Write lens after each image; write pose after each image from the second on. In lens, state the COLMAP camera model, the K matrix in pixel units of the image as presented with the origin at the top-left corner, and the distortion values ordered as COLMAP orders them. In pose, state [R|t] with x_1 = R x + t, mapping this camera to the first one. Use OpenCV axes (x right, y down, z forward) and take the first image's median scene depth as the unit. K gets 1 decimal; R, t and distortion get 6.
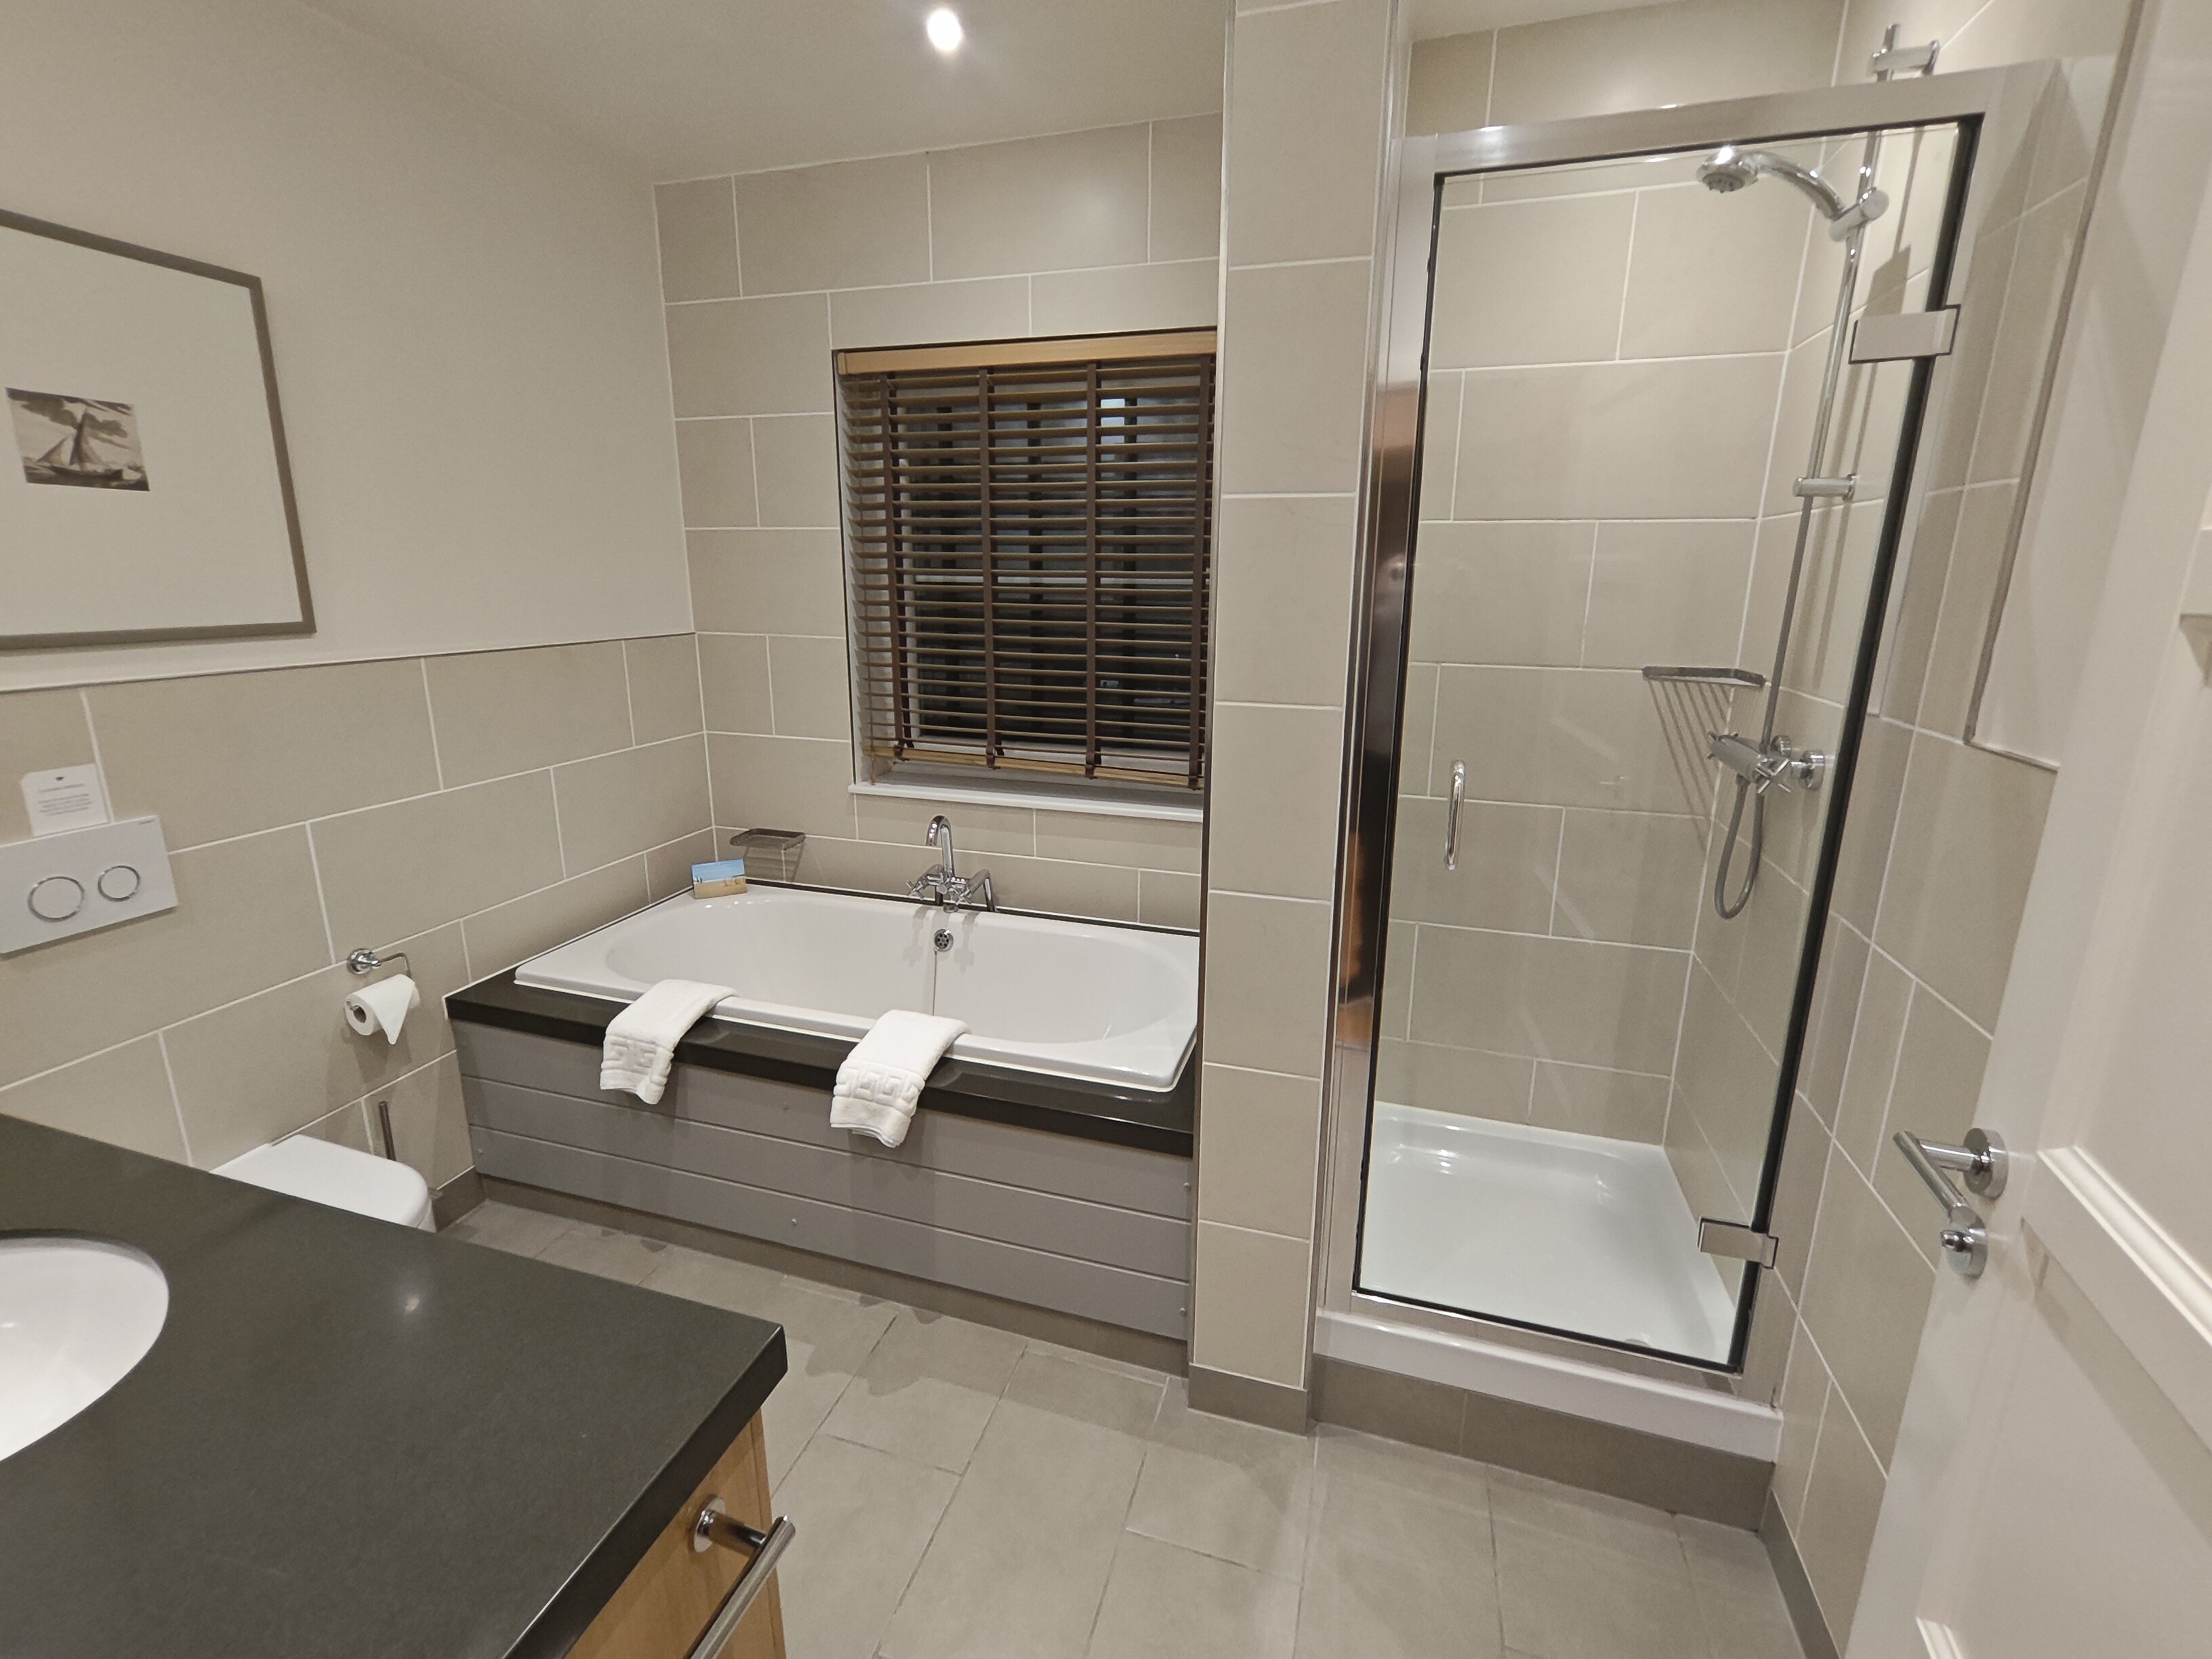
lens RADIAL K [[954.0, 0, 1097.8], [0, 954.0, 796.0], [0, 0, 1]] dist [0.000137, 0.001962]
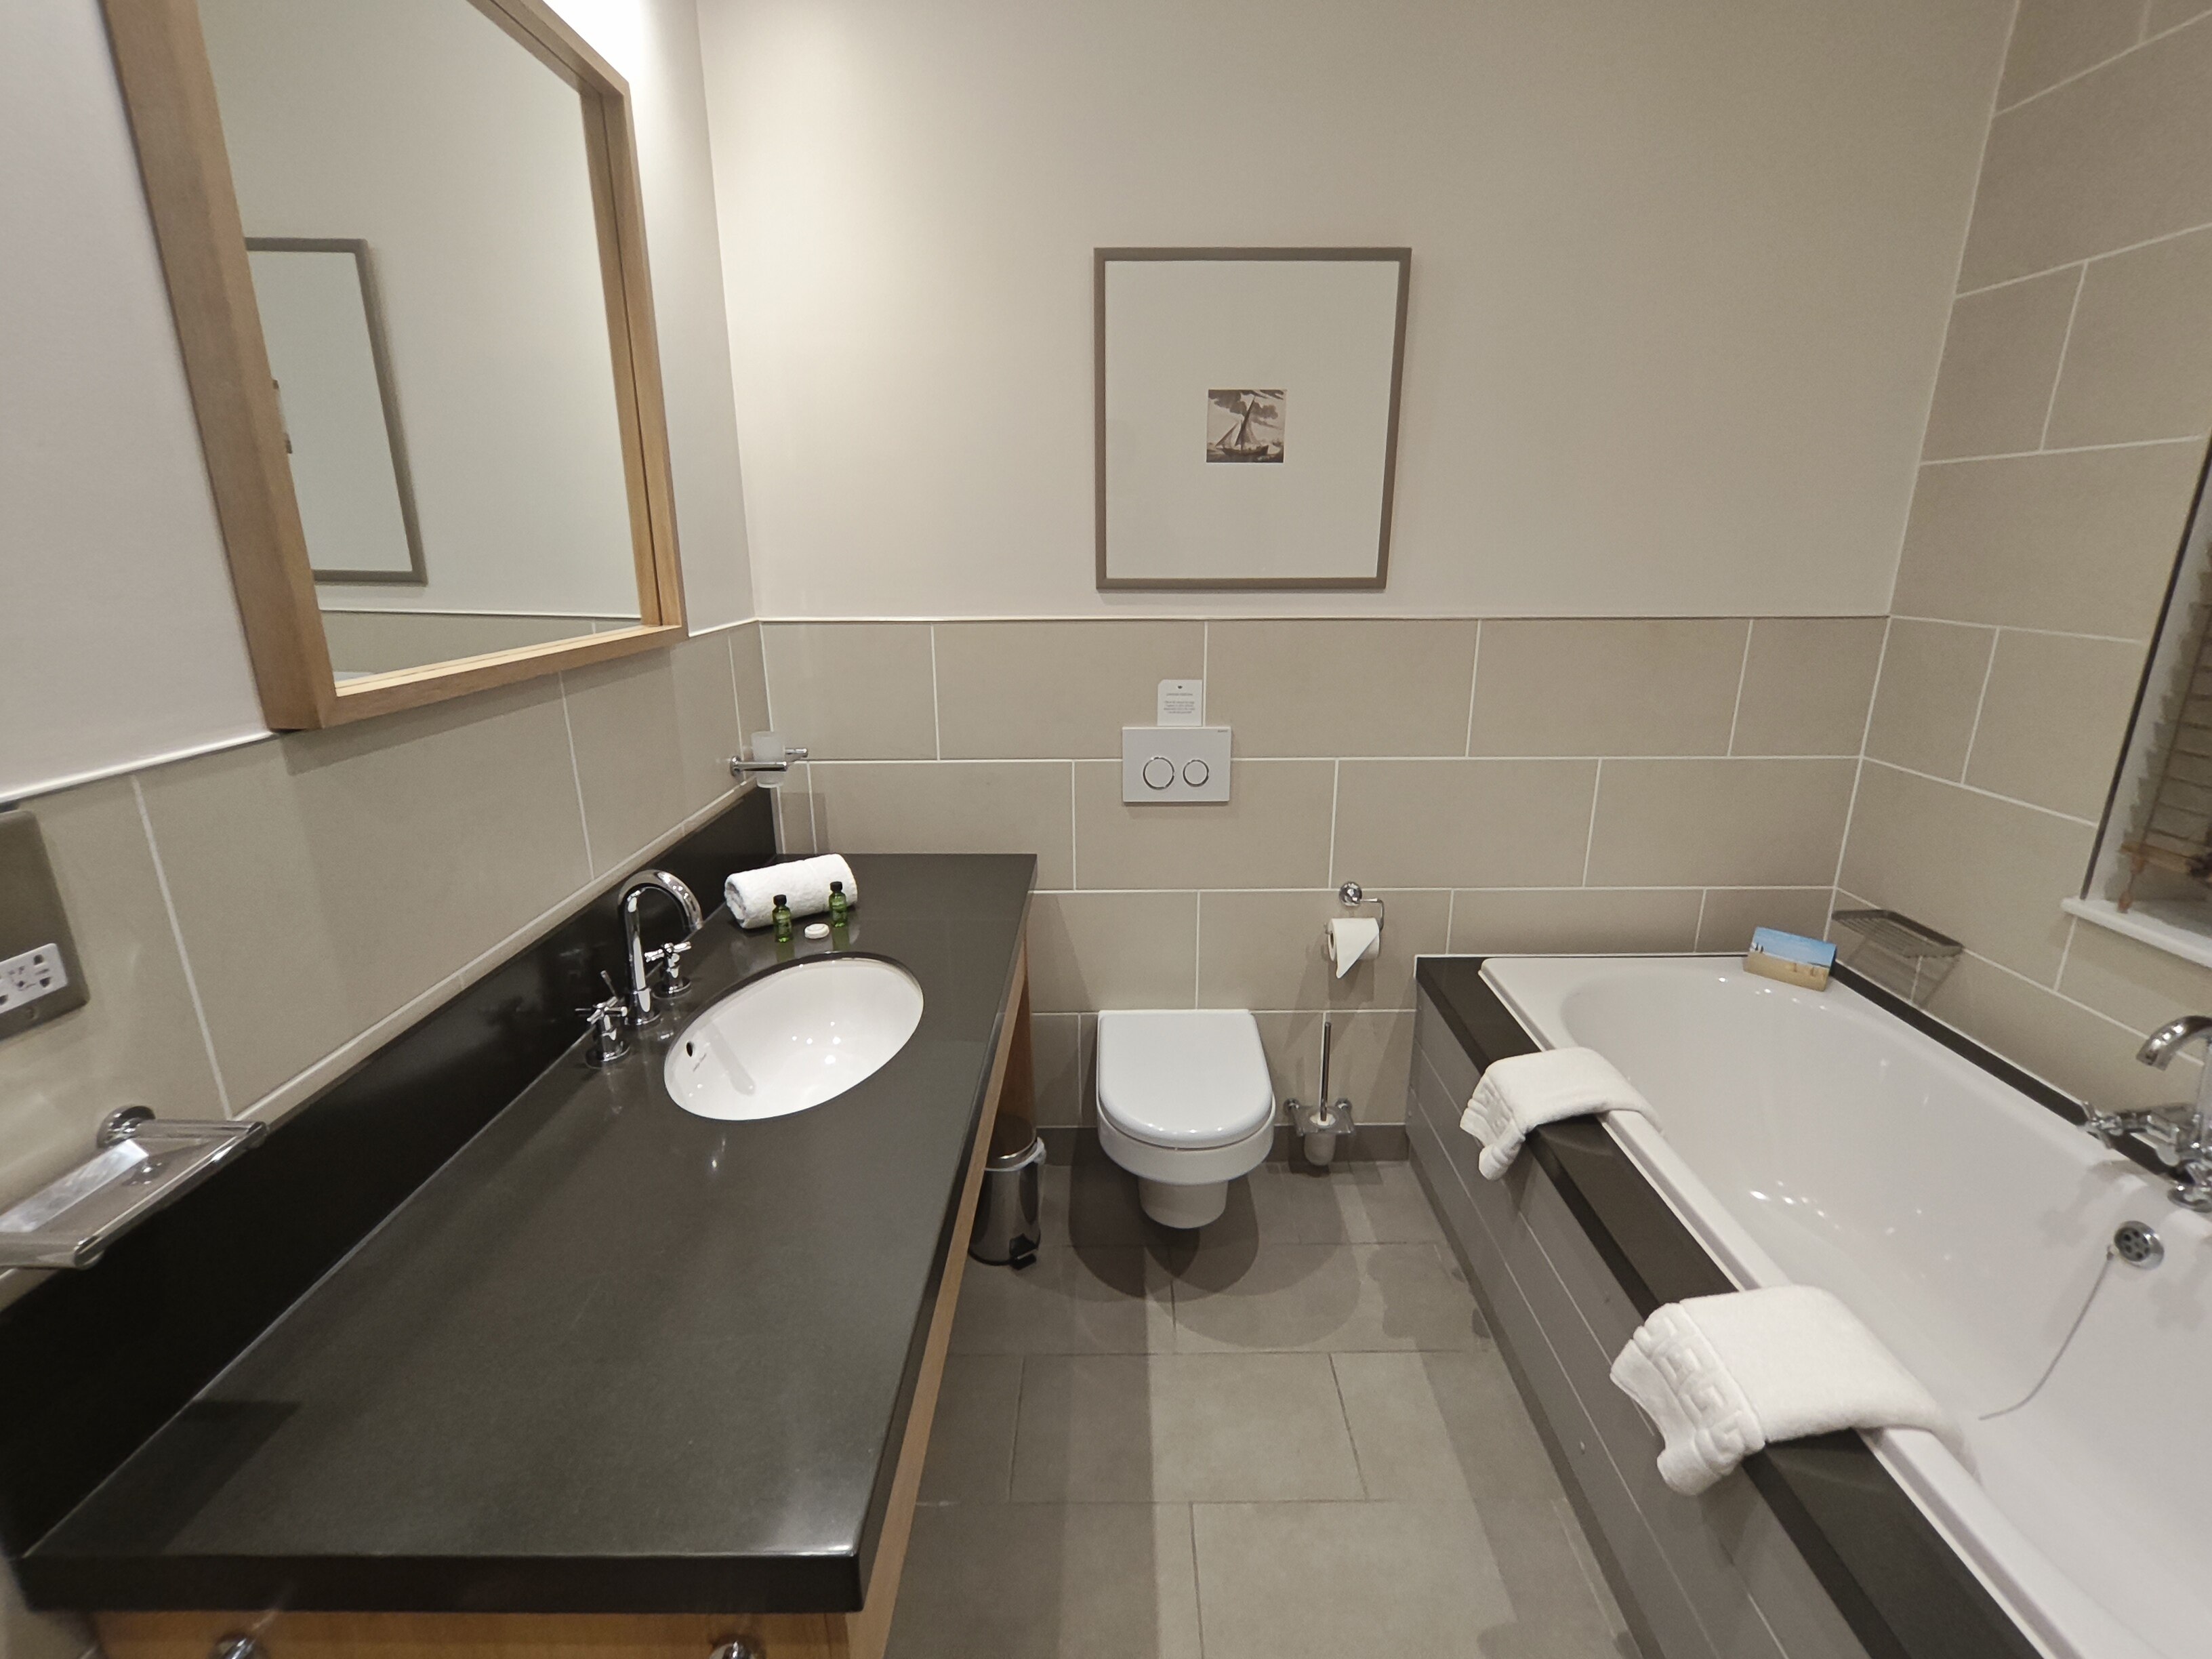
lens RADIAL K [[954.0, 0, 1093.4], [0, 954.0, 789.4], [0, 0, 1]] dist [0.000137, 0.001962]
pose [[0.303510, 0.242869, -0.921356, 0.116749], [-0.213110, 0.959776, 0.182795, -0.082743], [0.928691, 0.140870, 0.343059, 0.374990]]
